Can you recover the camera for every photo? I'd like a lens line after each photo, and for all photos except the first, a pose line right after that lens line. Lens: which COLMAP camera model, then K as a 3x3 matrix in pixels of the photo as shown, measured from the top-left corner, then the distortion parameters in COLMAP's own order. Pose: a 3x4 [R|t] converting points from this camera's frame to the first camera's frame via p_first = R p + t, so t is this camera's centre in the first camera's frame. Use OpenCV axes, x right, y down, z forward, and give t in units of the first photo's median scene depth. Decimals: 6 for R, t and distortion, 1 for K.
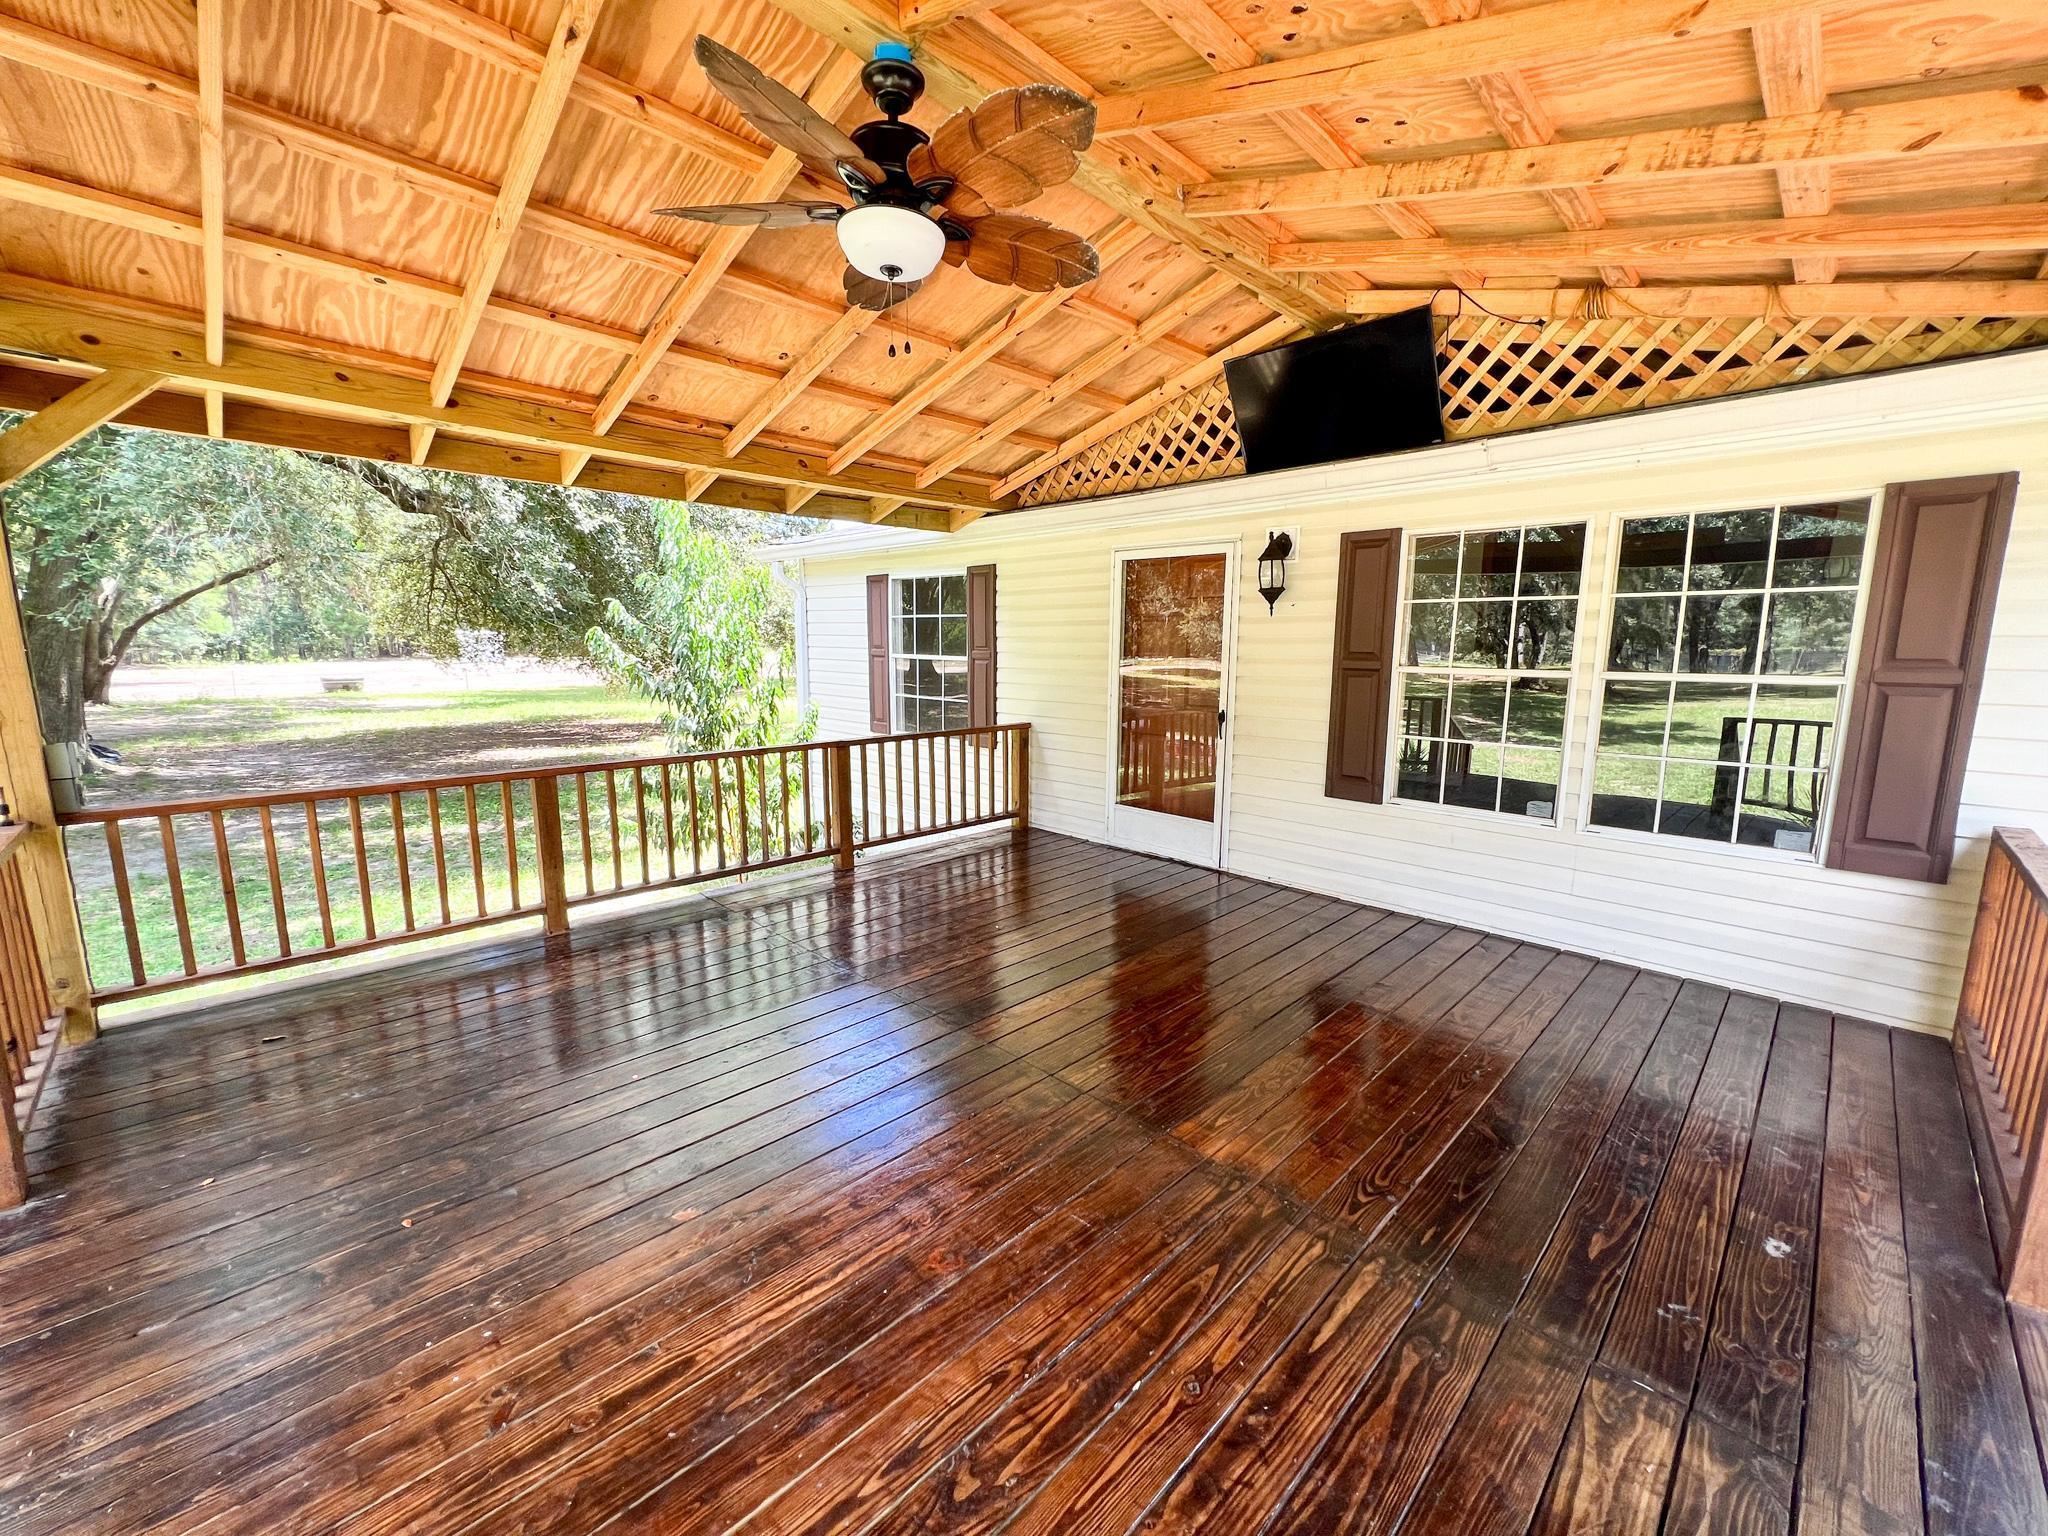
lens RADIAL K [[822.2, 0, 1013.4], [0, 822.2, 764.7], [0, 0, 1]] dist [0.001233, 0.000308]
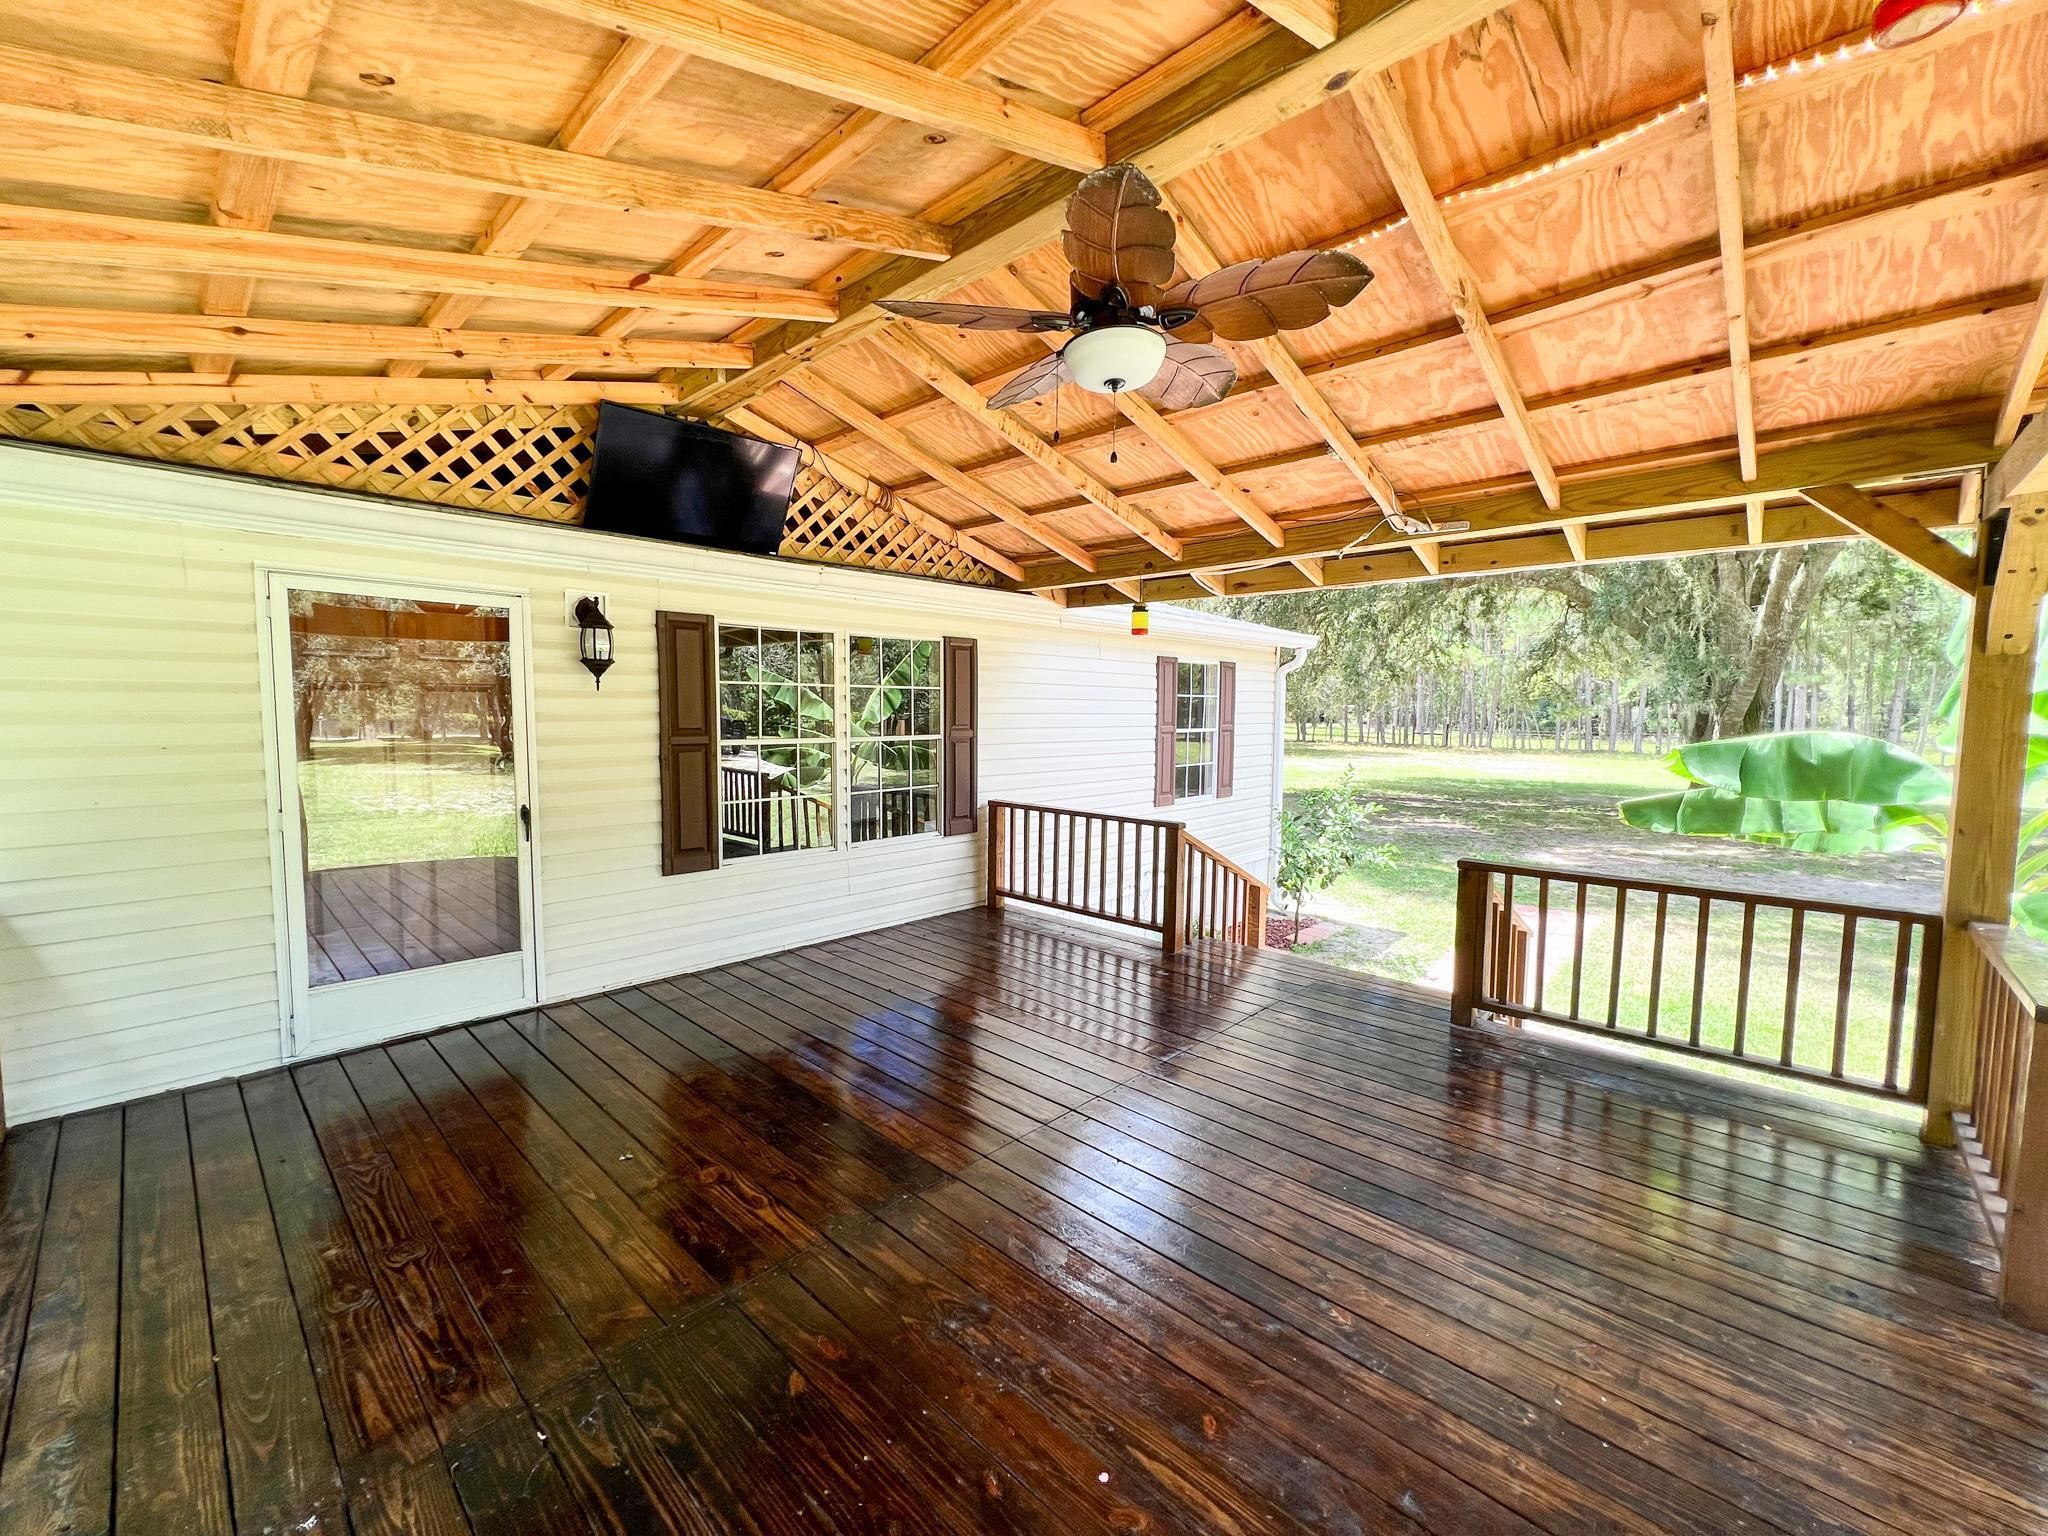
lens RADIAL K [[822.2, 0, 1013.4], [0, 822.2, 764.7], [0, 0, 1]] dist [0.001233, 0.000308]
pose [[-0.026829, -0.066054, 0.997455, -0.620597], [0.151582, 0.986007, 0.069373, -0.099911], [-0.988080, 0.153058, -0.016441, 0.614633]]
